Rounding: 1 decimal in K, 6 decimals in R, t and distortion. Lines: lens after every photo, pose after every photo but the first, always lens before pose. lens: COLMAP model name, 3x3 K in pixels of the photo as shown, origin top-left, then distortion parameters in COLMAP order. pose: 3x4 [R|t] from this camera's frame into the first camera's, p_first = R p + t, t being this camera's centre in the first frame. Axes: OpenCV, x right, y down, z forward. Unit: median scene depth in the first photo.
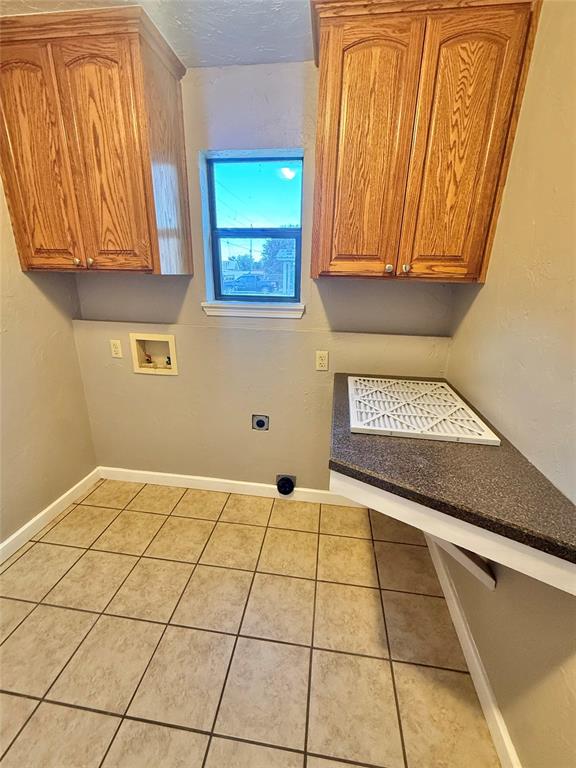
lens RADIAL K [[320.9, 0, 290.2], [0, 320.9, 385.1], [0, 0, 1]] dist [-0.003940, 0.000621]
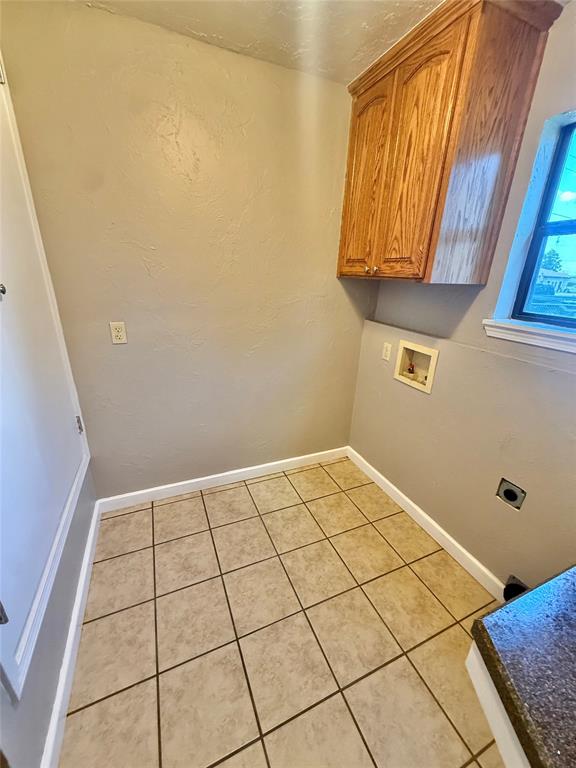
lens RADIAL K [[305.5, 0, 284.3], [0, 305.5, 384.3], [0, 0, 1]] dist [-0.002635, 0.000124]
pose [[0.513670, 0.295658, -0.805438, 0.161272], [-0.299696, 0.941449, 0.154453, -0.086235], [0.803944, 0.162048, 0.572202, 0.222281]]
